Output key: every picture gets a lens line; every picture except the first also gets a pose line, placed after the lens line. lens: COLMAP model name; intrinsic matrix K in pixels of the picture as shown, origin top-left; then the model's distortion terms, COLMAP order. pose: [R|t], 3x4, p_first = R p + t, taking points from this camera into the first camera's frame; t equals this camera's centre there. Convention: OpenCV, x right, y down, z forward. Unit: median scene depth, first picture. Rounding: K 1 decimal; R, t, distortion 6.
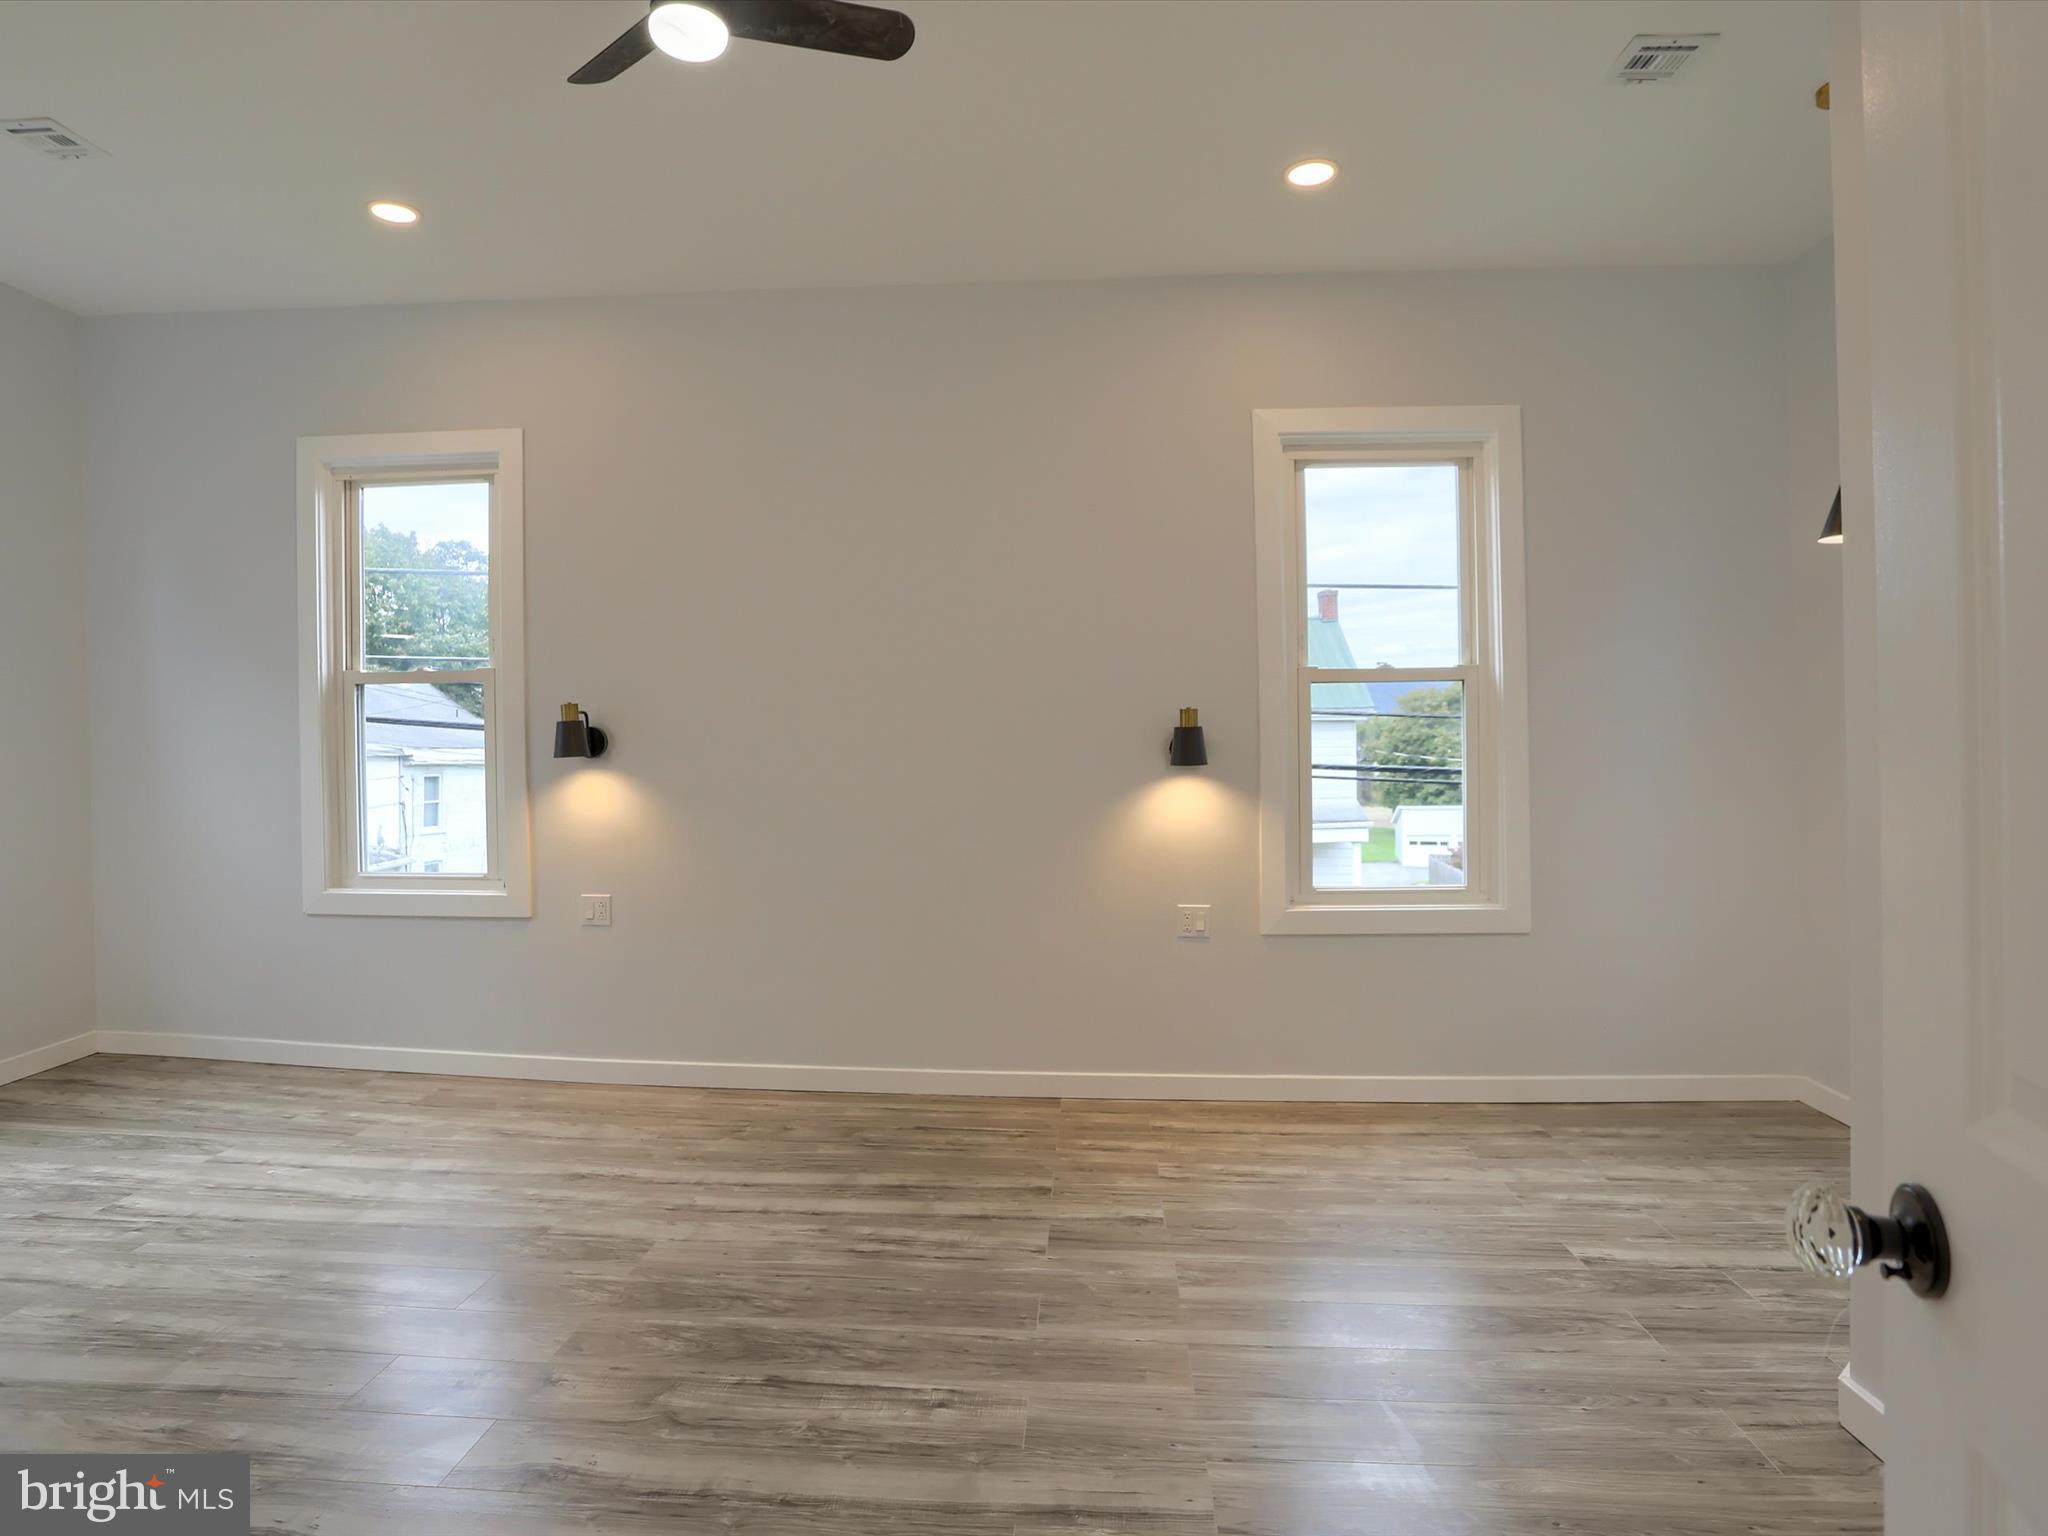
lens RADIAL K [[1138.8, 0, 1001.1], [0, 1138.8, 729.4], [0, 0, 1]] dist [-0.066451, 0.026975]
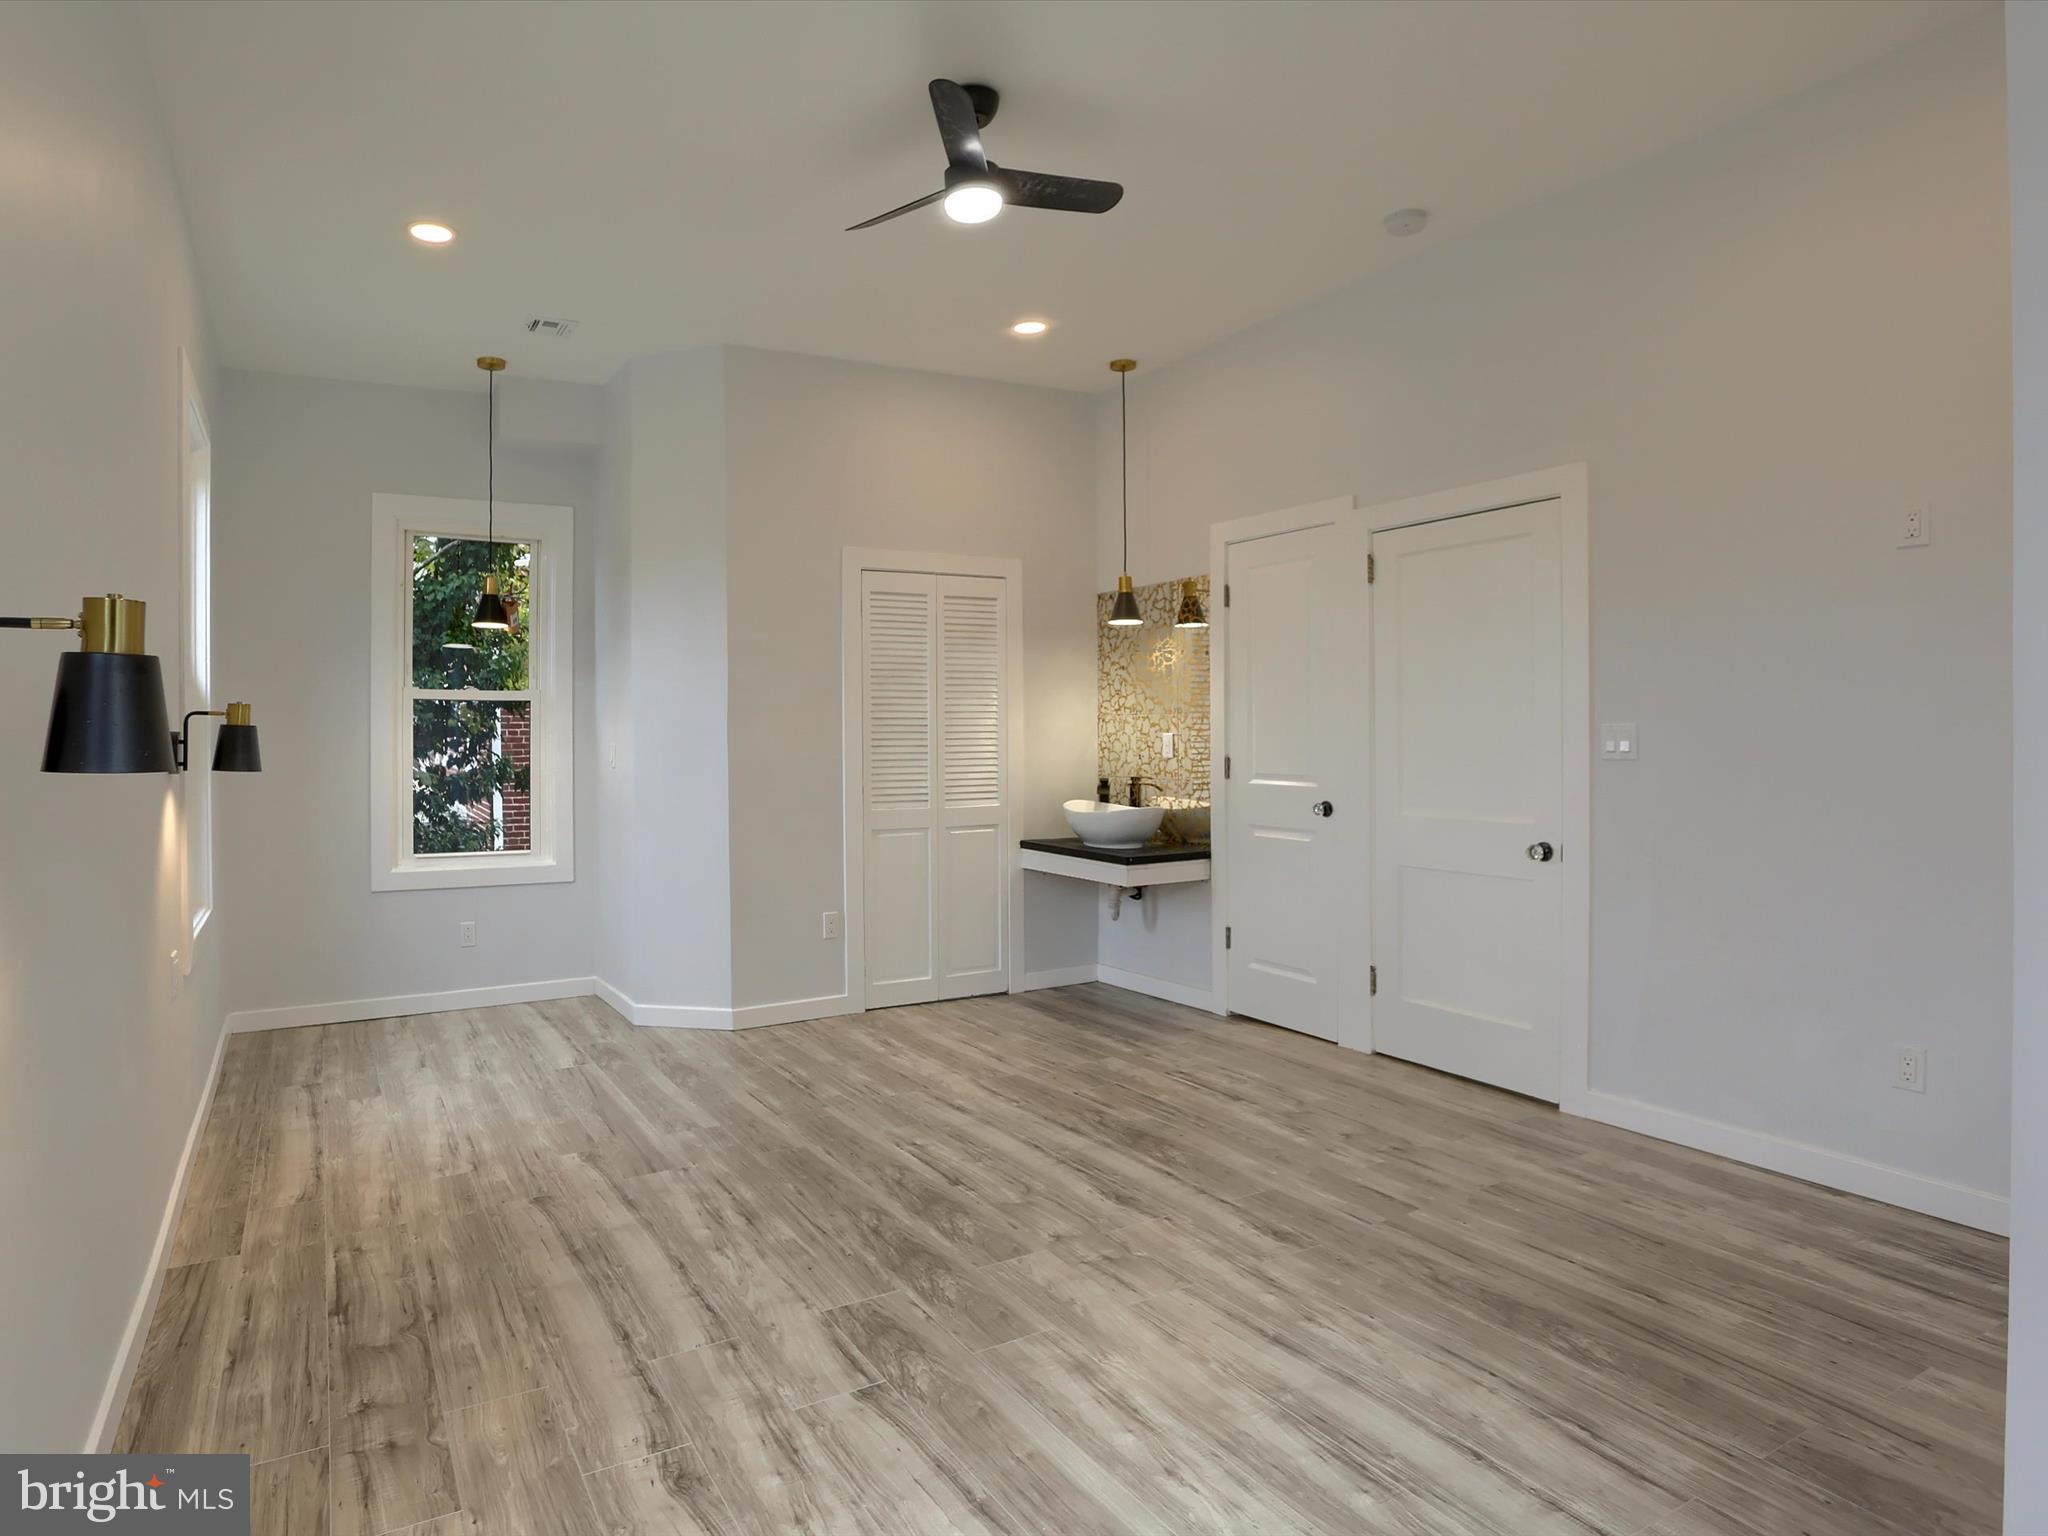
lens RADIAL K [[1142.3, 0, 920.3], [0, 1142.3, 737.2], [0, 0, 1]] dist [-0.056215, 0.006474]
pose [[-0.545829, 0.019710, 0.837665, -0.899620], [0.000074, 0.999724, -0.023475, 0.029393], [-0.837897, -0.012751, -0.545680, 1.172819]]
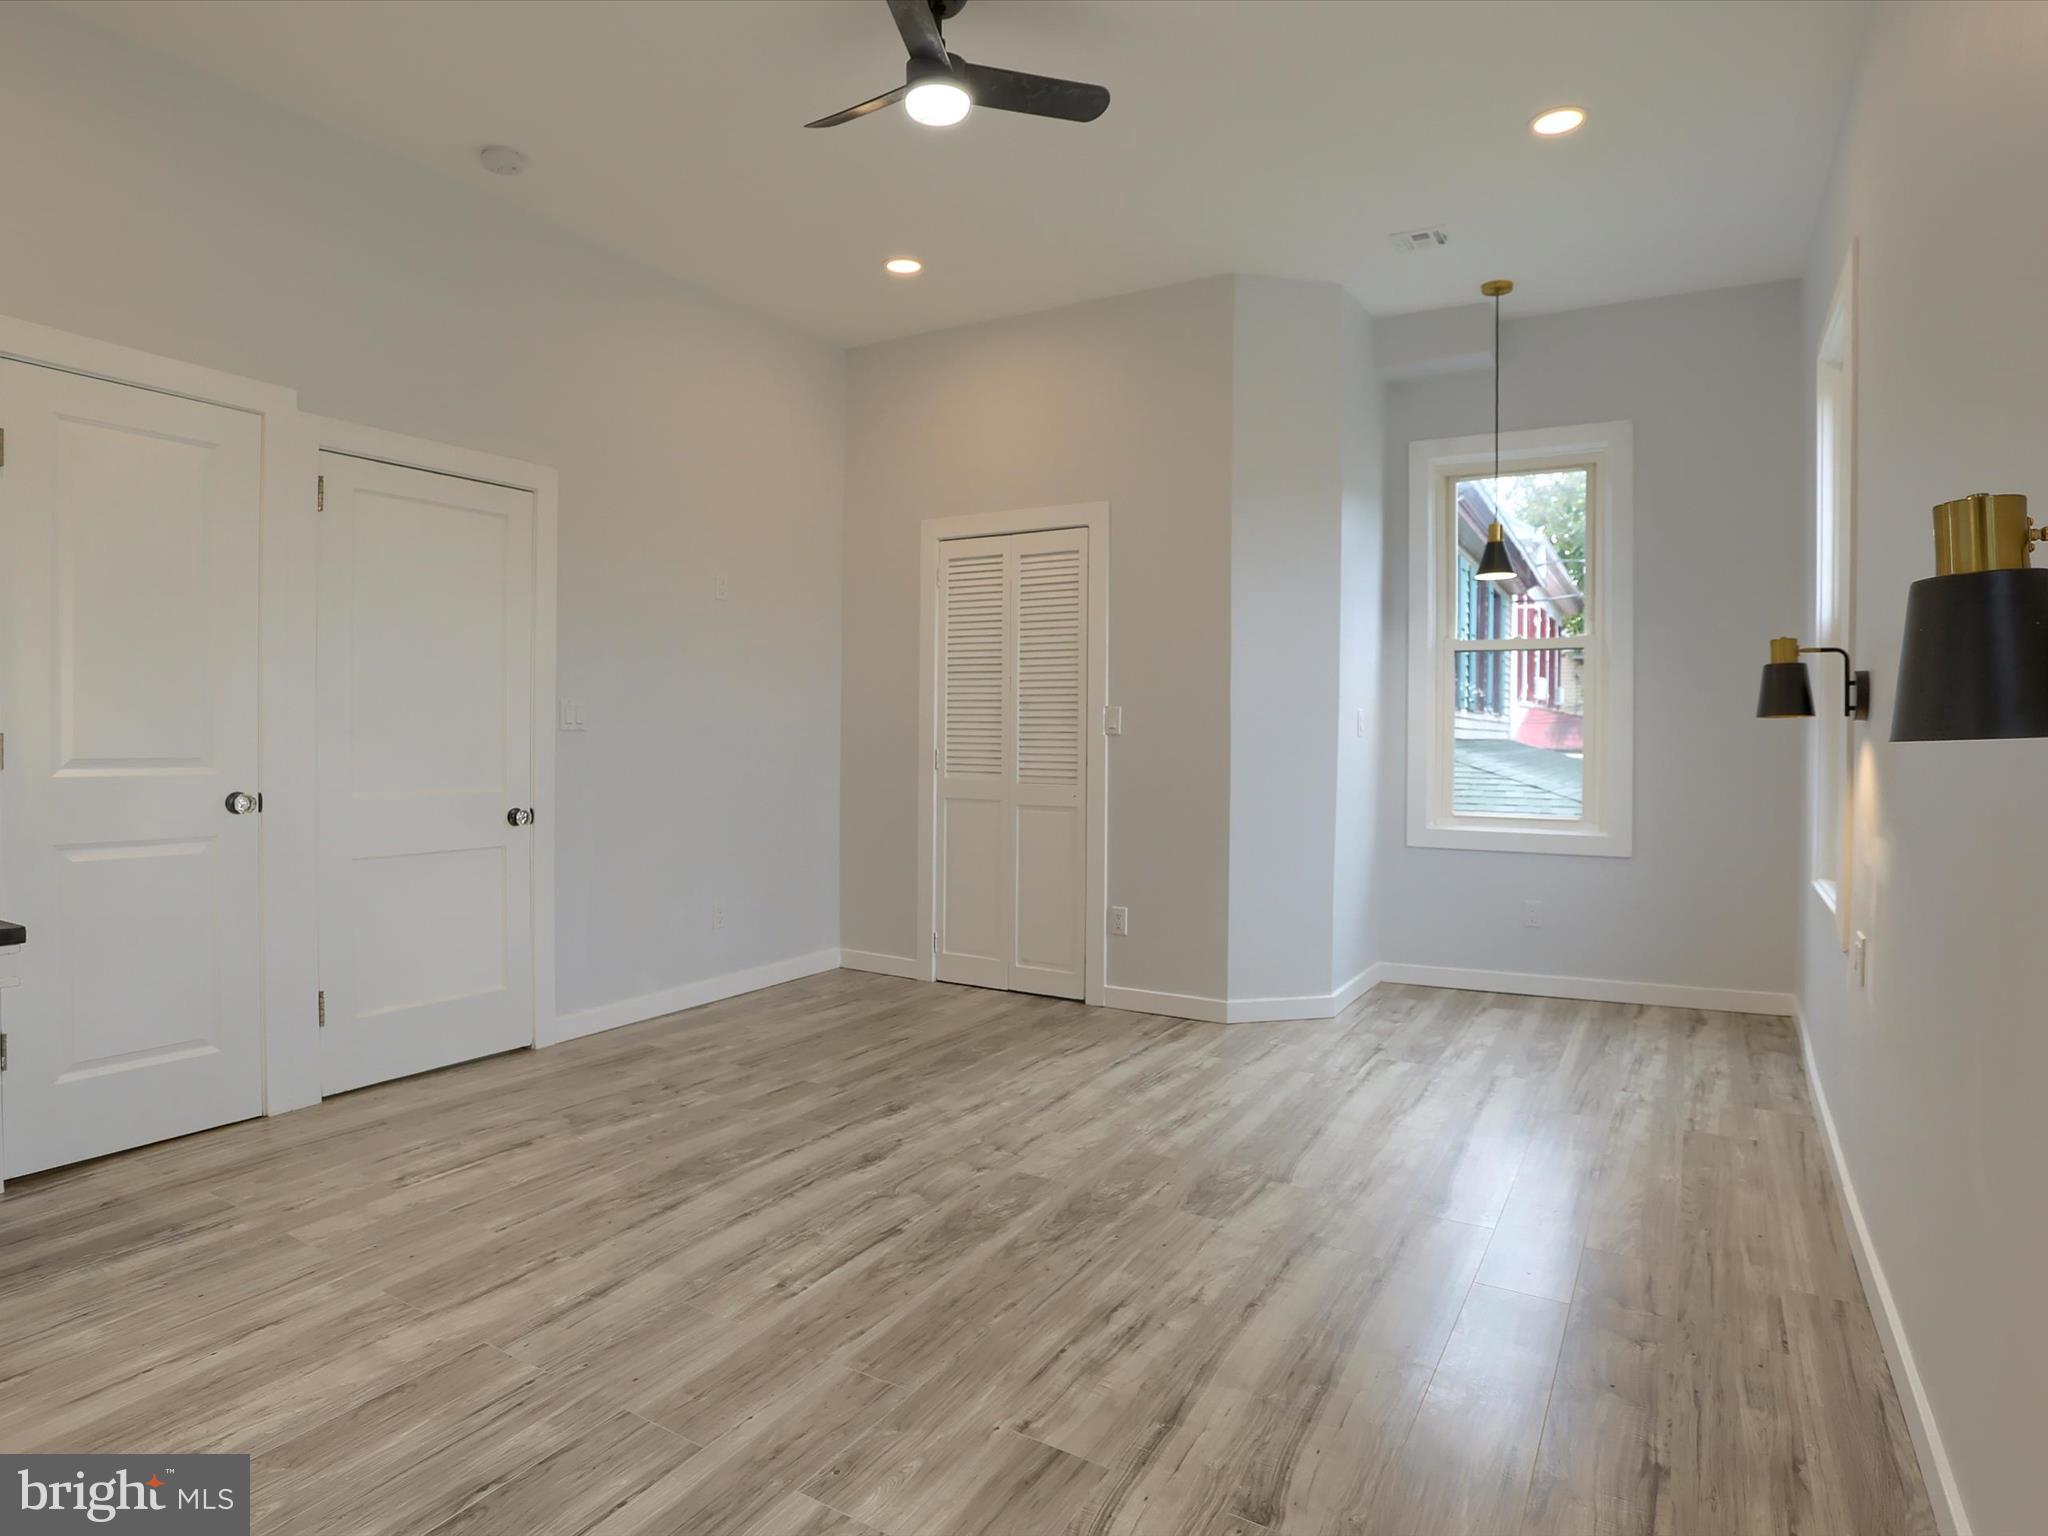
lens RADIAL K [[1138.8, 0, 998.3], [0, 1138.8, 766.1], [0, 0, 1]] dist [-0.066451, 0.026975]
pose [[-0.450054, 0.035460, -0.892297, 0.515096], [0.014868, 0.999370, 0.032216, 0.030189], [0.892877, 0.001232, -0.450298, 1.047410]]
